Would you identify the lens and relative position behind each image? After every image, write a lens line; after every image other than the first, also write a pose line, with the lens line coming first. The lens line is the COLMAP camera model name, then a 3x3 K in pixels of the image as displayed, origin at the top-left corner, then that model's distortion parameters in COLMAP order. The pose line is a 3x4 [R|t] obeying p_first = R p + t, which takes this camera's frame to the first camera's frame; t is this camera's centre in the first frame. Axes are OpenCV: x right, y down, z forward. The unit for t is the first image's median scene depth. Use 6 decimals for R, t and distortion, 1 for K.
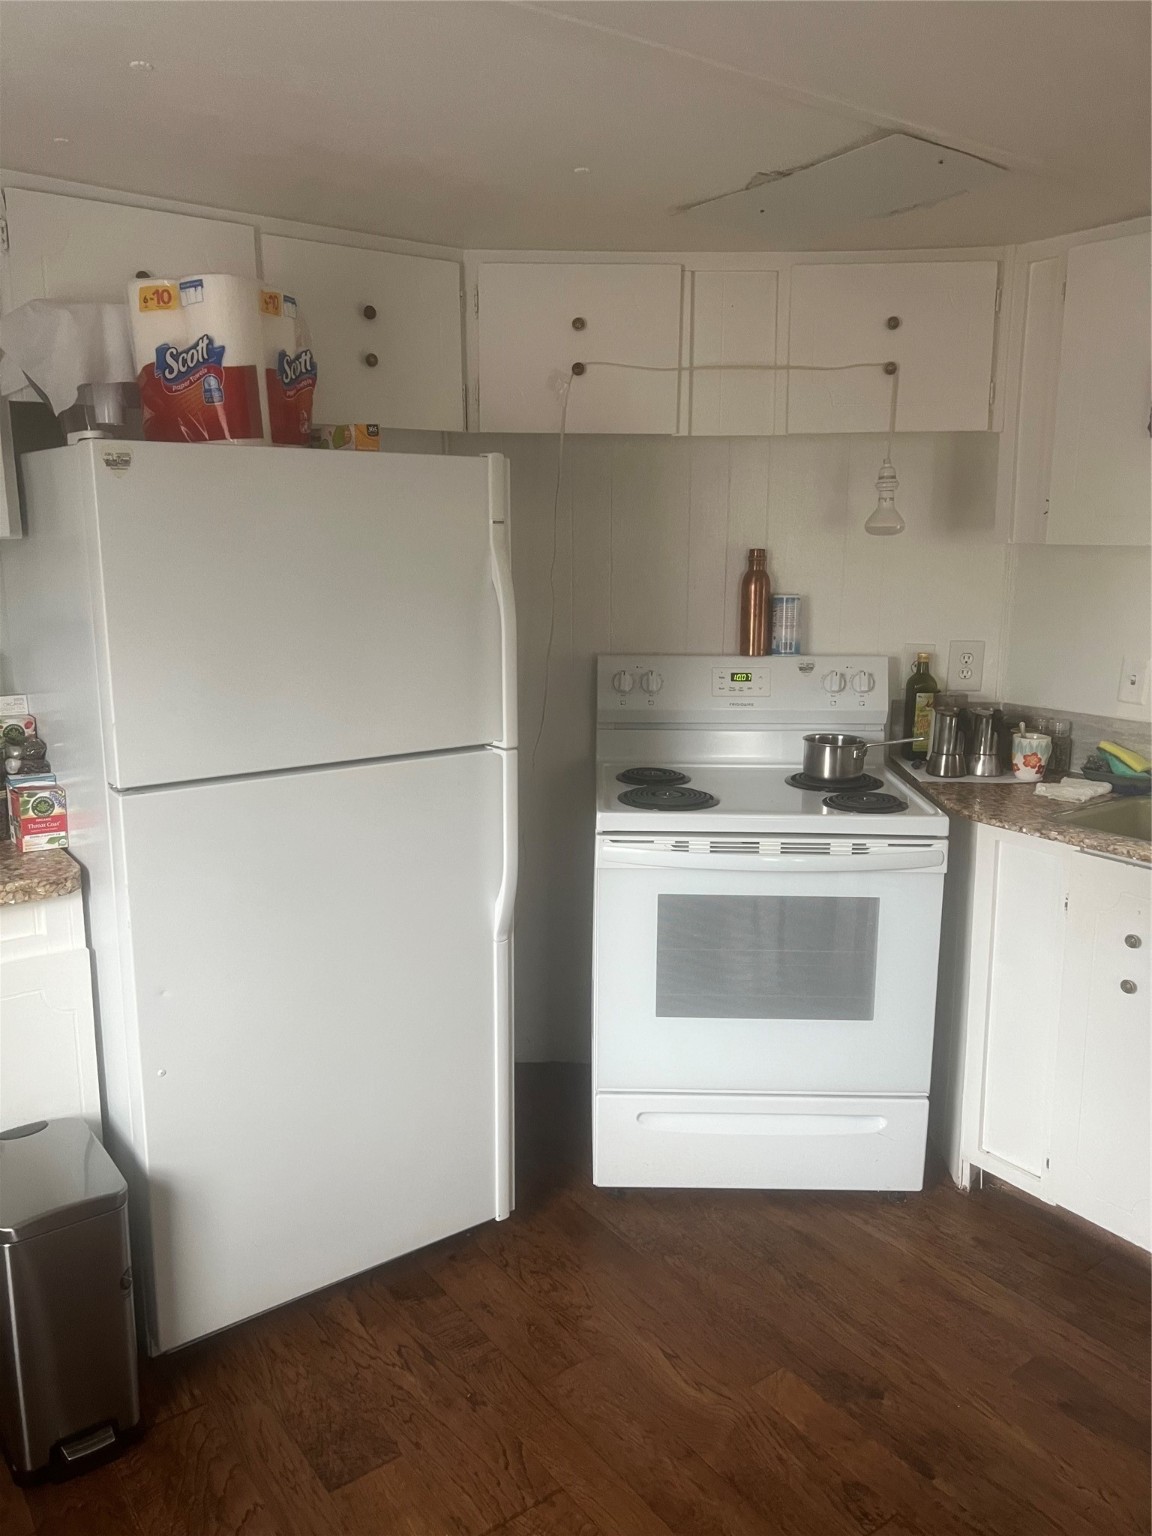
lens RADIAL K [[1128.5, 0, 576.0], [0, 1128.5, 768.0], [0, 0, 1]] dist [0.064277, -0.174484]
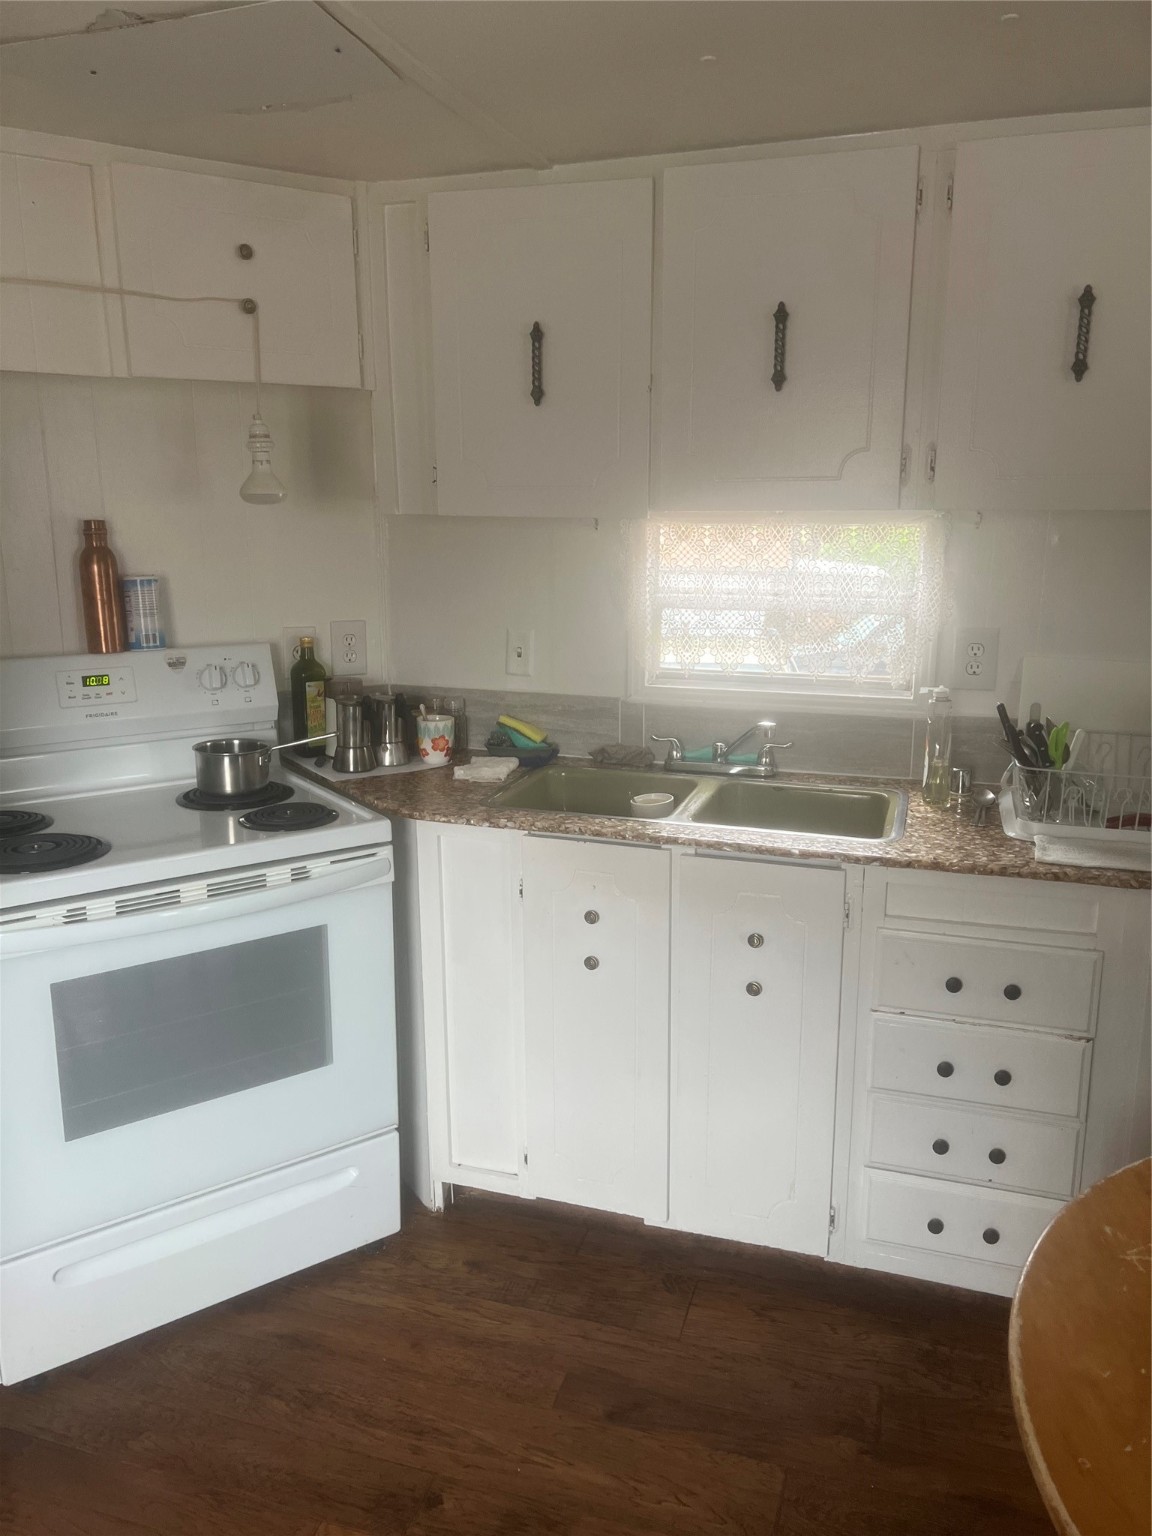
lens RADIAL K [[1111.4, 0, 577.9], [0, 1111.4, 753.0], [0, 0, 1]] dist [0.029494, -0.061193]
pose [[0.790876, -0.124468, 0.599185, -0.066536], [0.117578, 0.991762, 0.050825, -0.032597], [-0.600575, 0.030255, 0.798996, 0.186177]]
